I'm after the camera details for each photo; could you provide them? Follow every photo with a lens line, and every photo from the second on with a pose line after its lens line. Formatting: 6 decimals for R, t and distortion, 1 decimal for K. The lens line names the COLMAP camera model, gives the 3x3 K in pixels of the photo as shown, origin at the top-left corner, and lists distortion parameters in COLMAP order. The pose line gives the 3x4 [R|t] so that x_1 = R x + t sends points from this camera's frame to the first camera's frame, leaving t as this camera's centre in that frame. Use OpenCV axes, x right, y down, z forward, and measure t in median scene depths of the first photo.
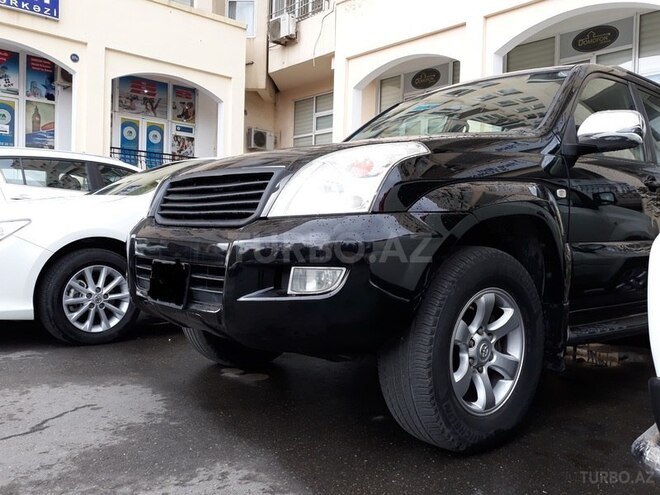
lens RADIAL K [[587.7, 0, 332.3], [0, 587.7, 225.6], [0, 0, 1]] dist [-0.005281, 0.010560]
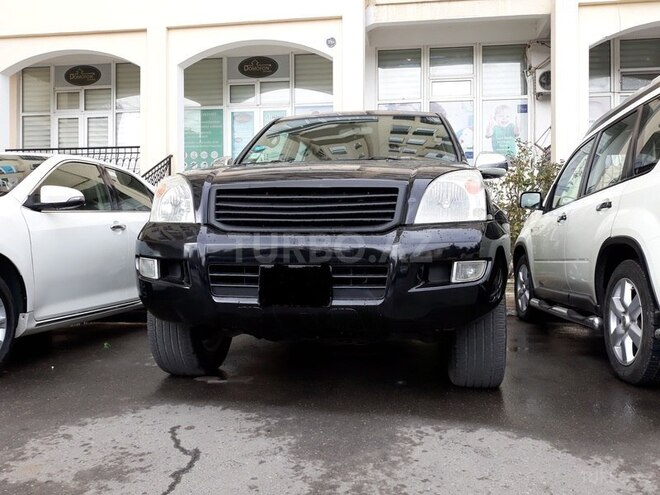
lens RADIAL K [[587.7, 0, 332.3], [0, 587.7, 225.6], [0, 0, 1]] dist [-0.005281, 0.010560]
pose [[0.760051, -0.007386, 0.649822, -0.941315], [0.011764, 0.999928, -0.002395, -0.009095], [-0.649757, 0.009465, 0.760083, 0.147466]]
